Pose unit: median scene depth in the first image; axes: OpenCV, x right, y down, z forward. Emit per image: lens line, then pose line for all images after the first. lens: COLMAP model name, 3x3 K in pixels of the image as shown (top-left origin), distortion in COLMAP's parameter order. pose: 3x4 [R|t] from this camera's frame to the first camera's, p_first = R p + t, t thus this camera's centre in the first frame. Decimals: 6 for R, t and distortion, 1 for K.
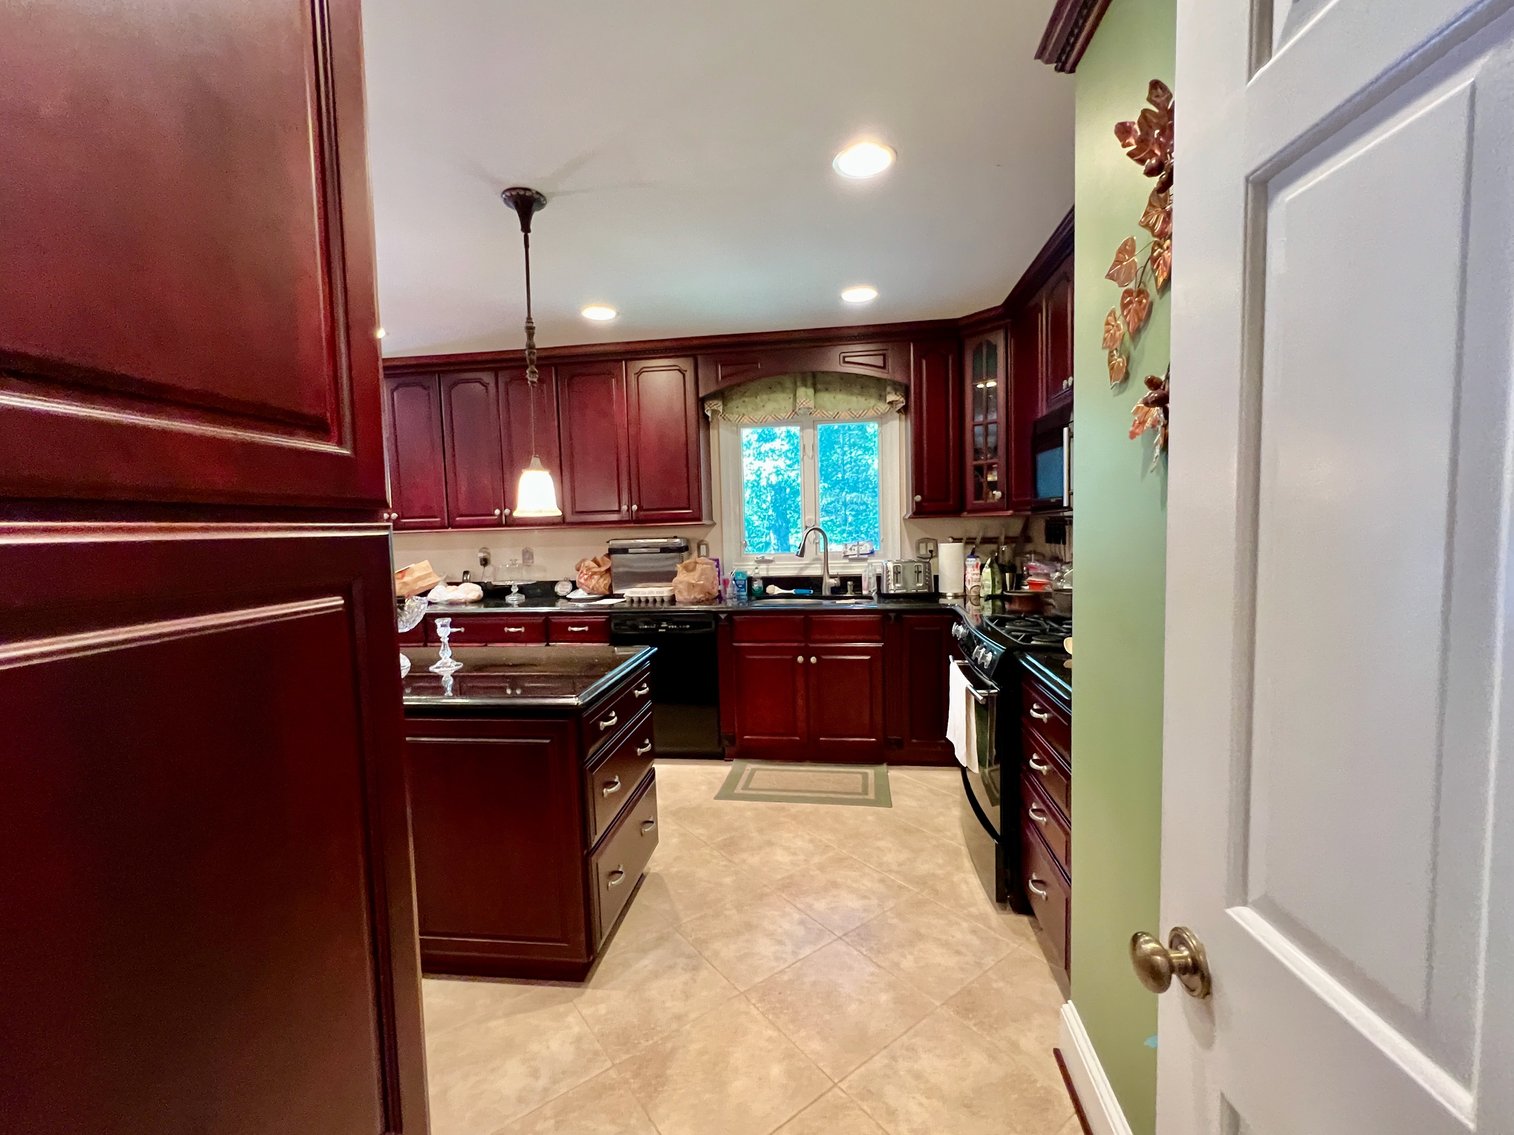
lens RADIAL K [[643.8, 0, 757.2], [0, 643.8, 563.7], [0, 0, 1]] dist [0.001039, -0.000129]
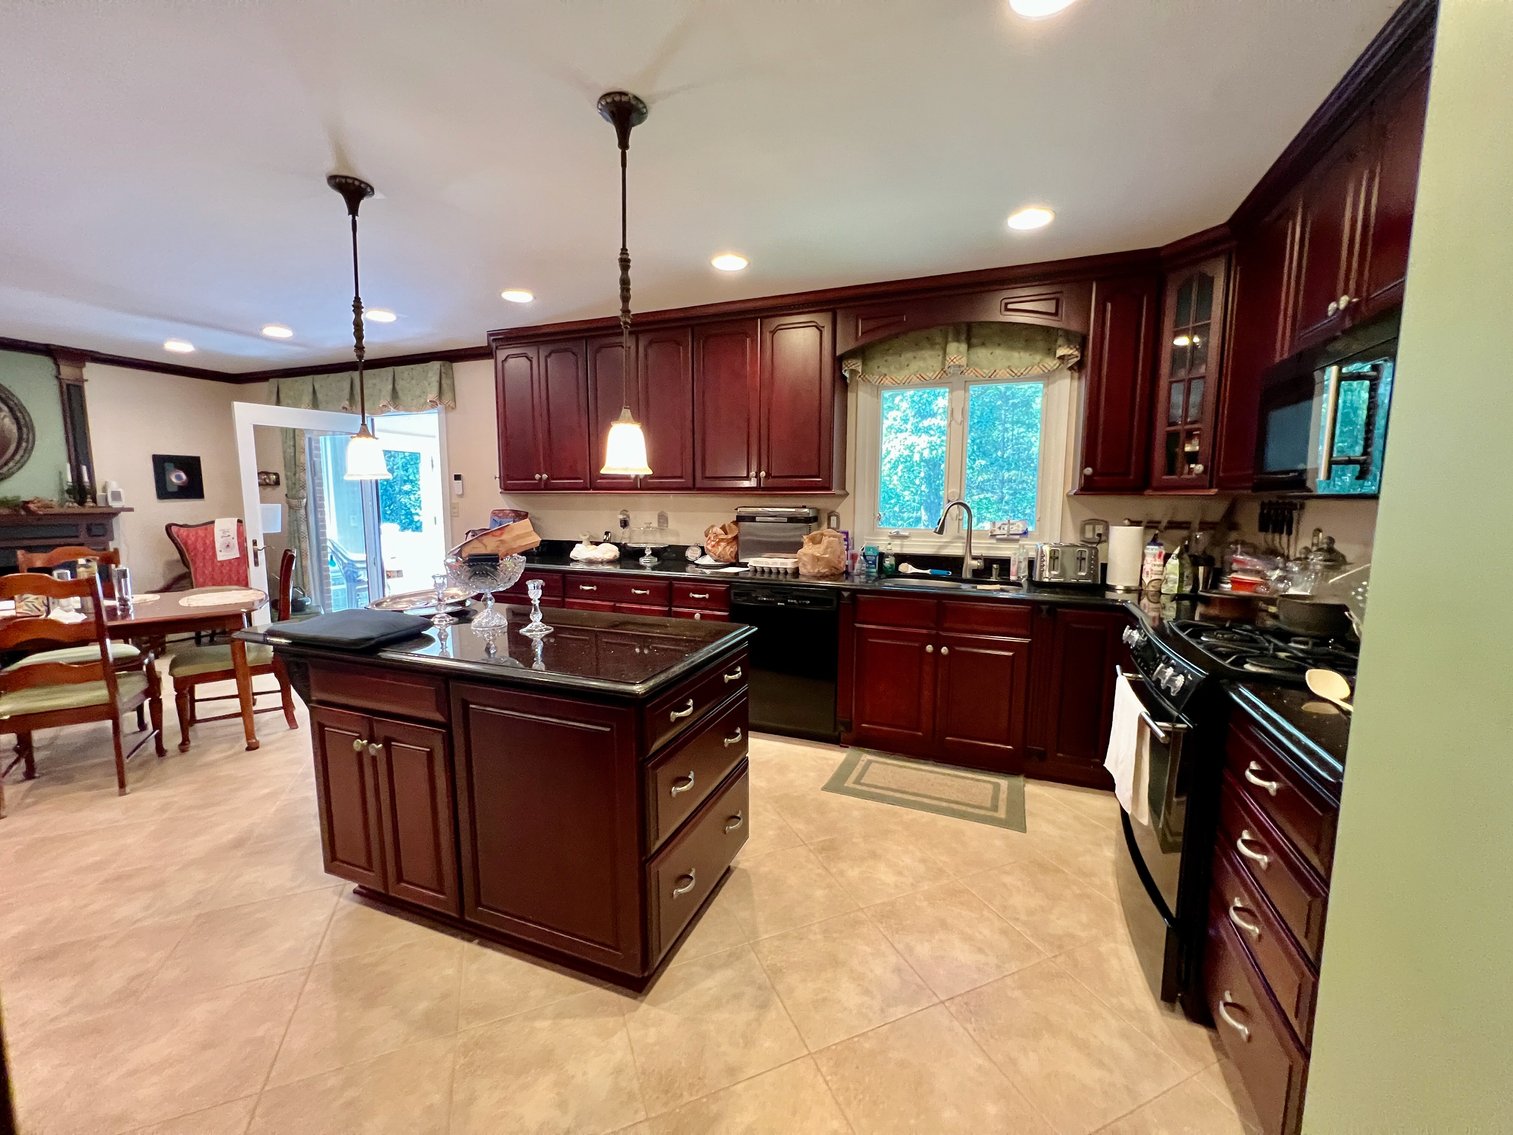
lens RADIAL K [[605.9, 0, 756.1], [0, 605.9, 566.6], [0, 0, 1]] dist [-0.002541, 0.000534]
pose [[0.968879, 0.061889, -0.239673, 0.028713], [-0.049118, 0.997055, 0.058900, -0.002724], [0.242613, -0.045295, 0.969065, 0.130329]]
